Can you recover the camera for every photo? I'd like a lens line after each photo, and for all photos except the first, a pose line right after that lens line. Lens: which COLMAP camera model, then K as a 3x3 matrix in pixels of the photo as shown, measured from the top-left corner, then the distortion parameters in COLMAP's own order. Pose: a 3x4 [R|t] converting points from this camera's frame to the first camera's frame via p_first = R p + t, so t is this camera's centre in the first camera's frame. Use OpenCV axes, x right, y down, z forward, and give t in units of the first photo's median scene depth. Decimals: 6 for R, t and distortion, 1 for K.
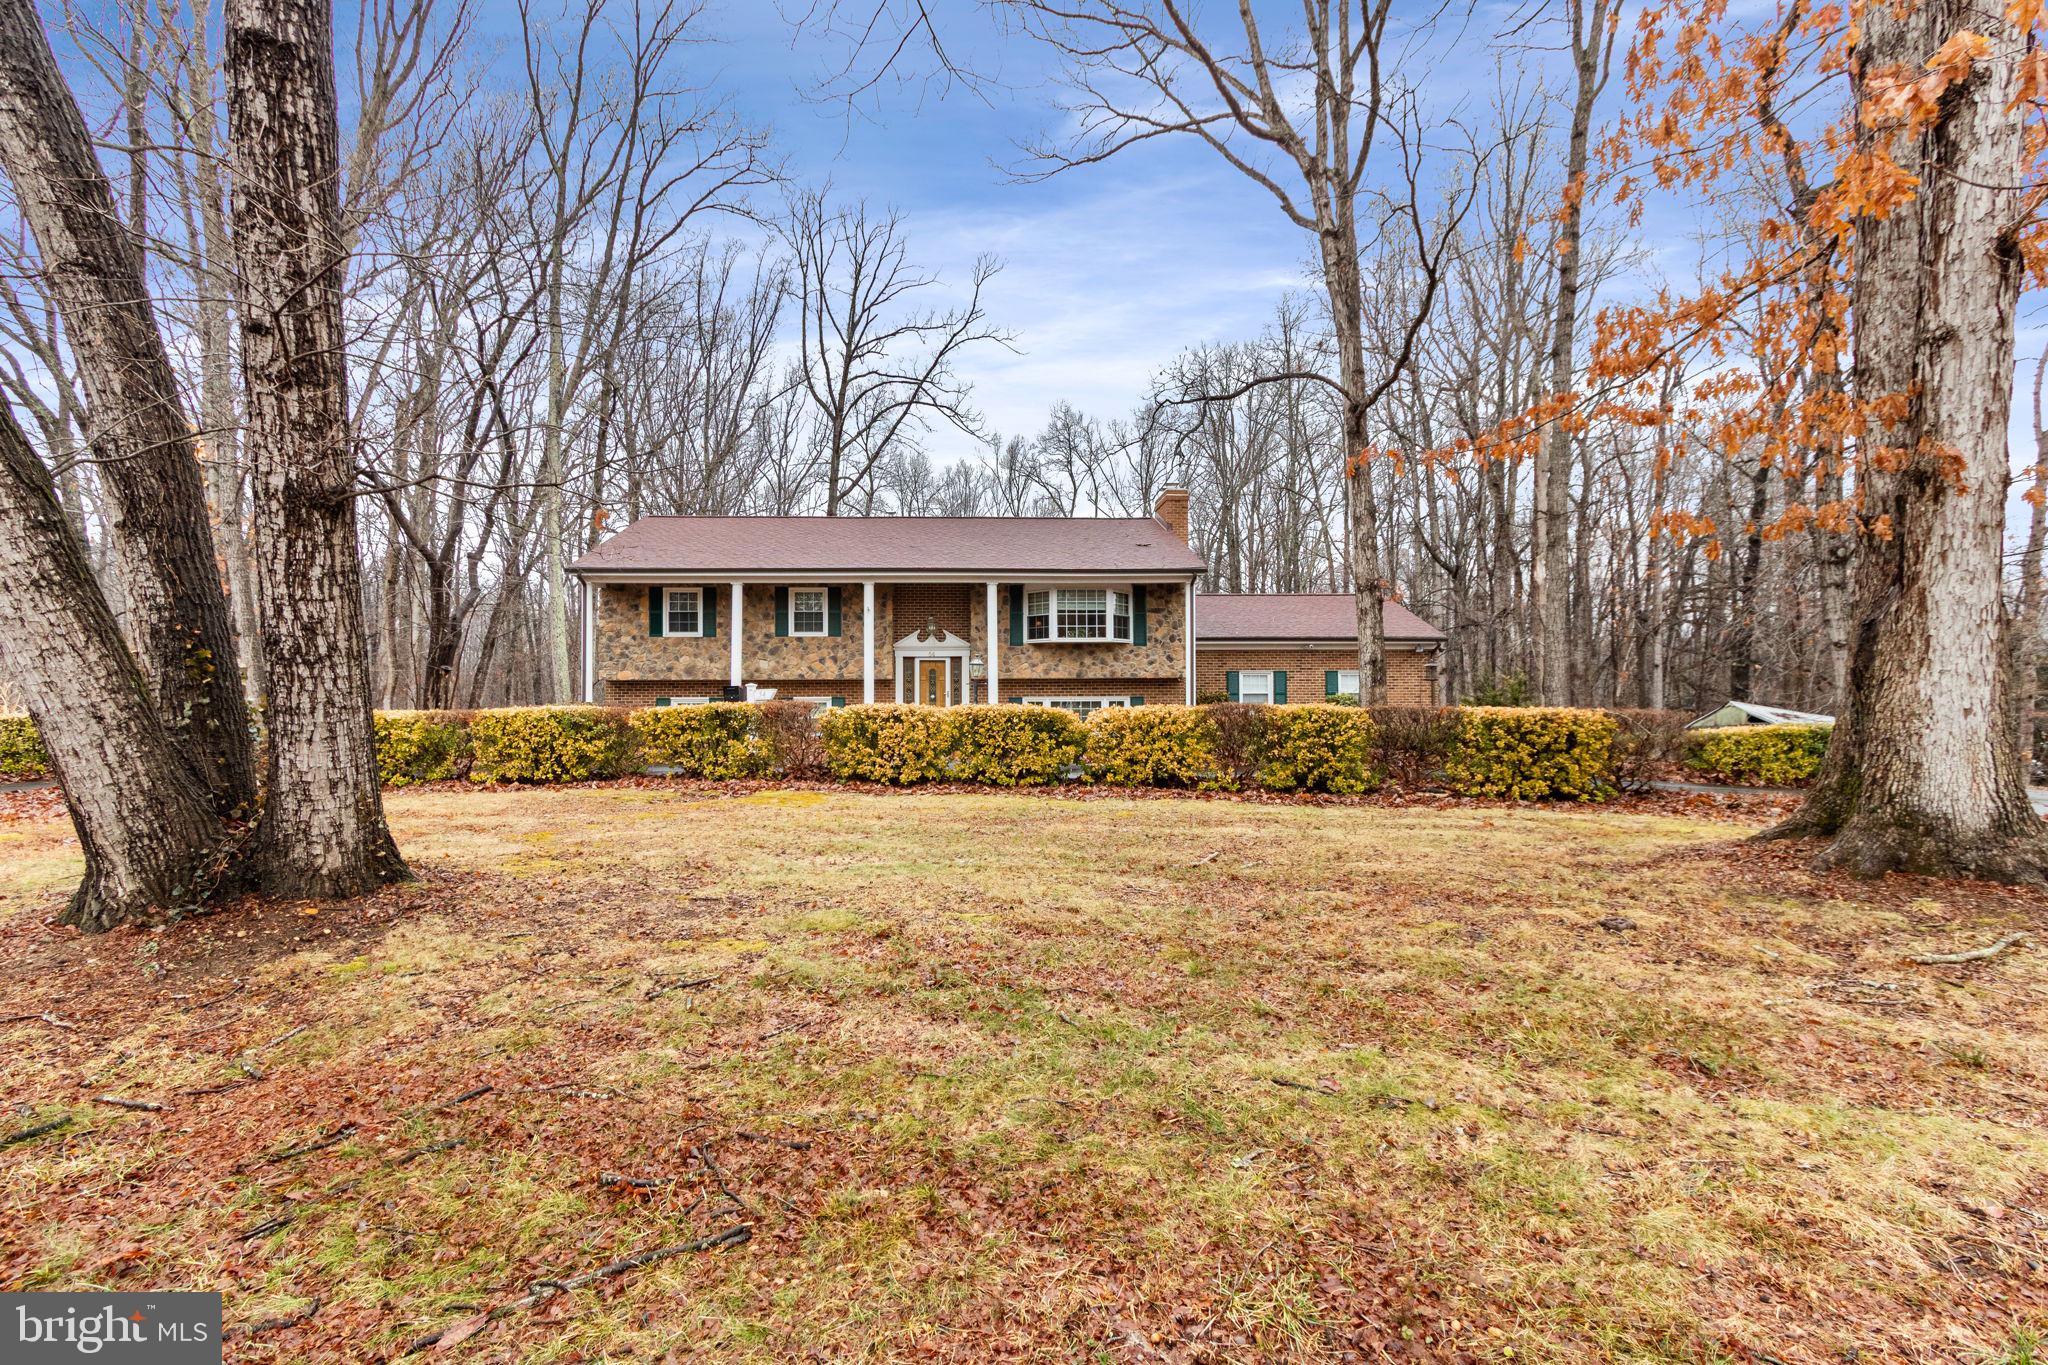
lens RADIAL K [[958.6, 0, 1013.4], [0, 958.6, 698.0], [0, 0, 1]] dist [0.001740, -0.000524]
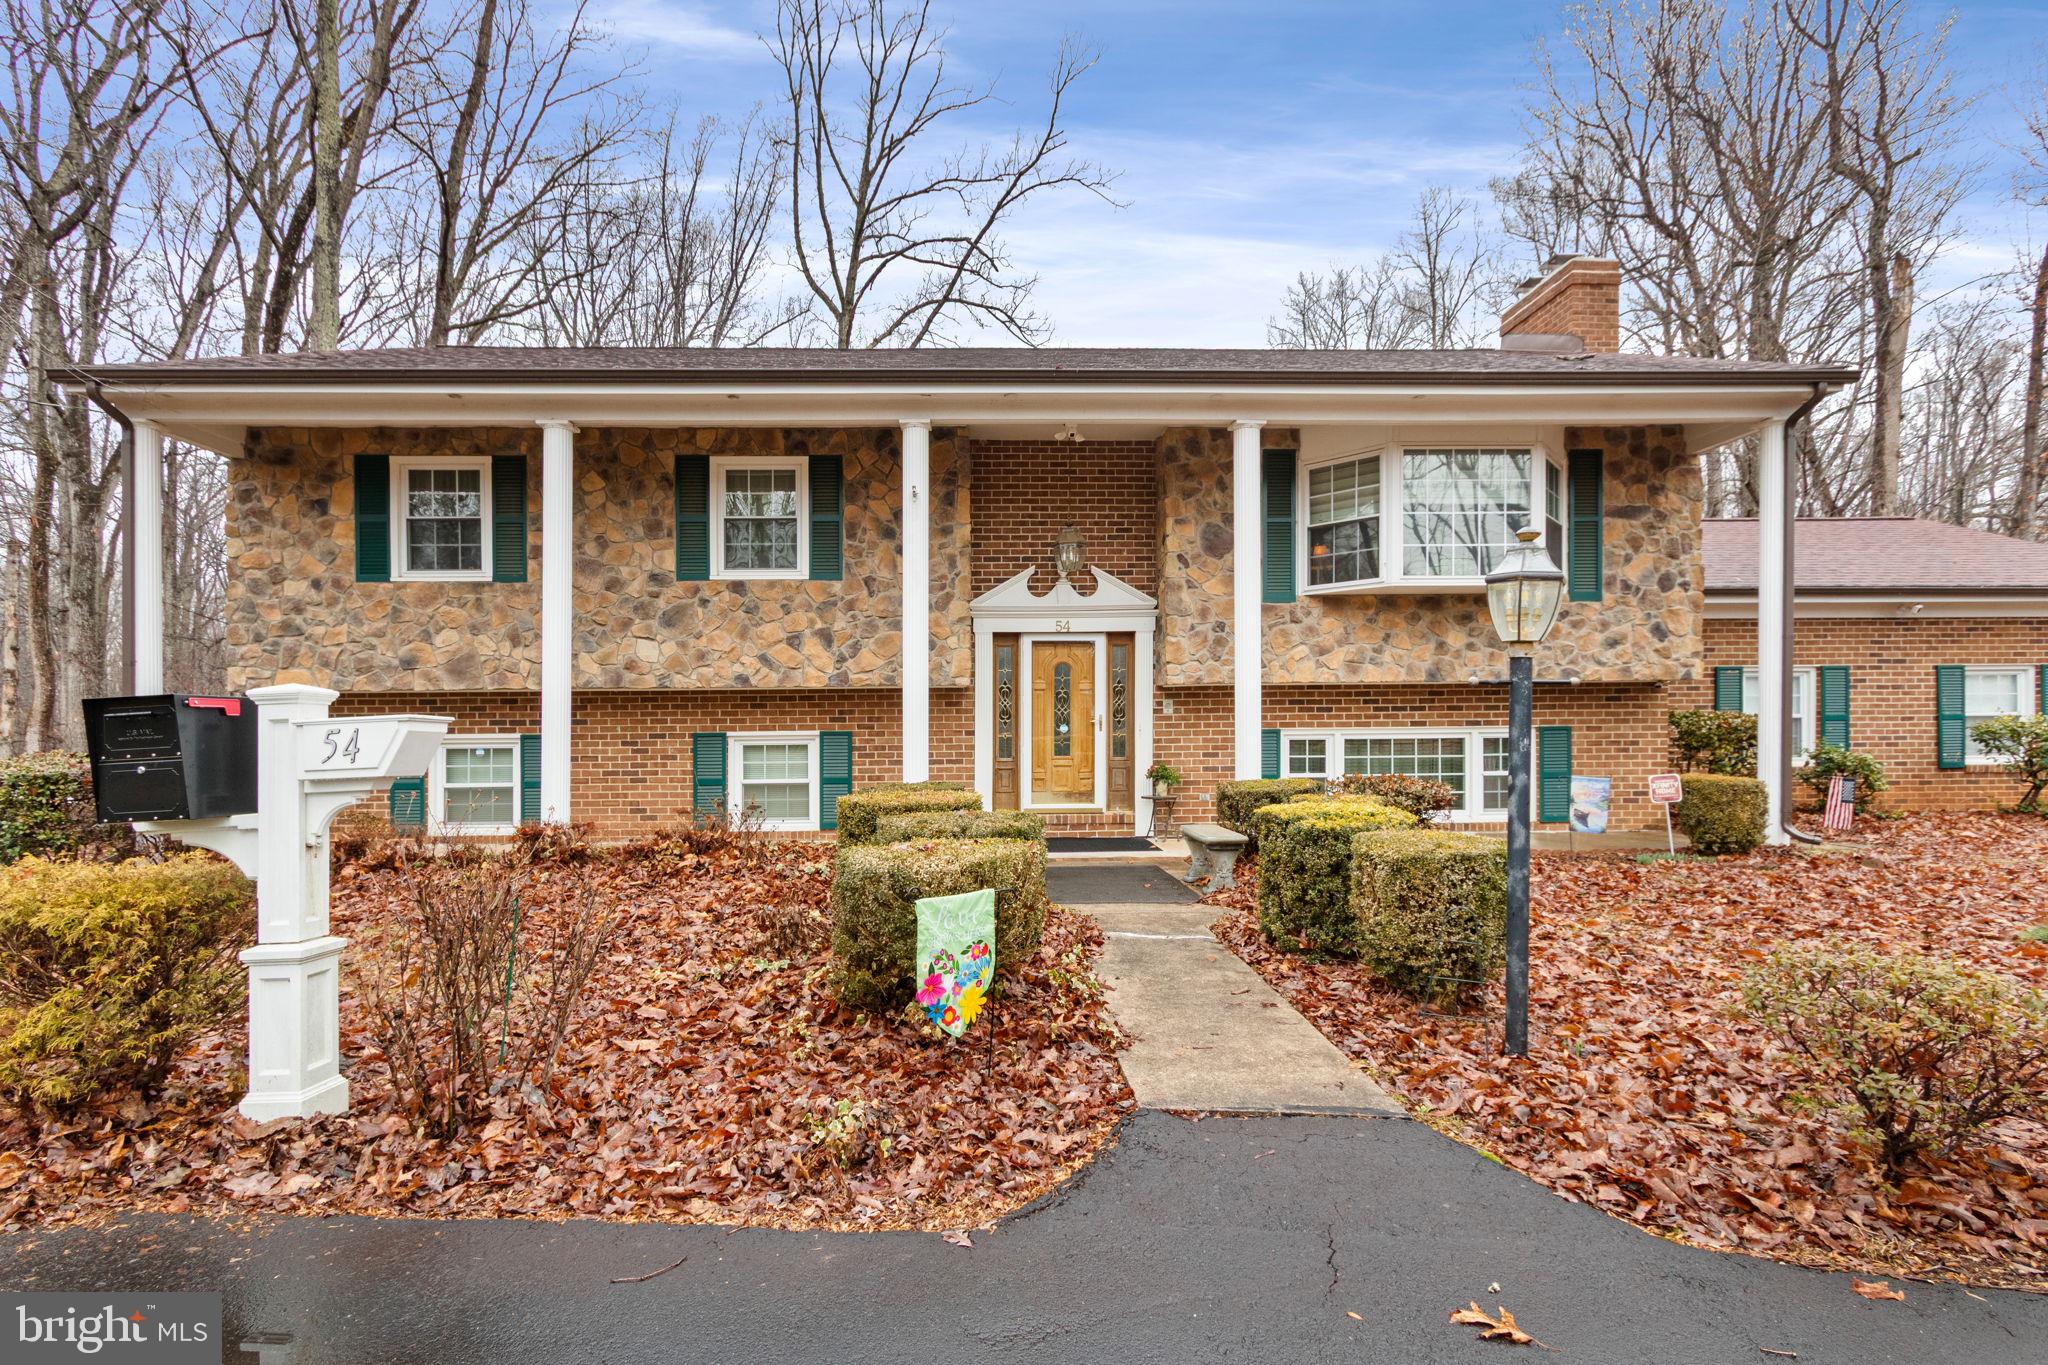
lens RADIAL K [[958.6, 0, 1013.4], [0, 958.6, 698.0], [0, 0, 1]] dist [0.001740, -0.000524]
pose [[0.999903, -0.005080, -0.012949, -0.103260], [0.004813, 0.999776, -0.020590, -0.006615], [0.013051, 0.020526, 0.999704, 0.601404]]
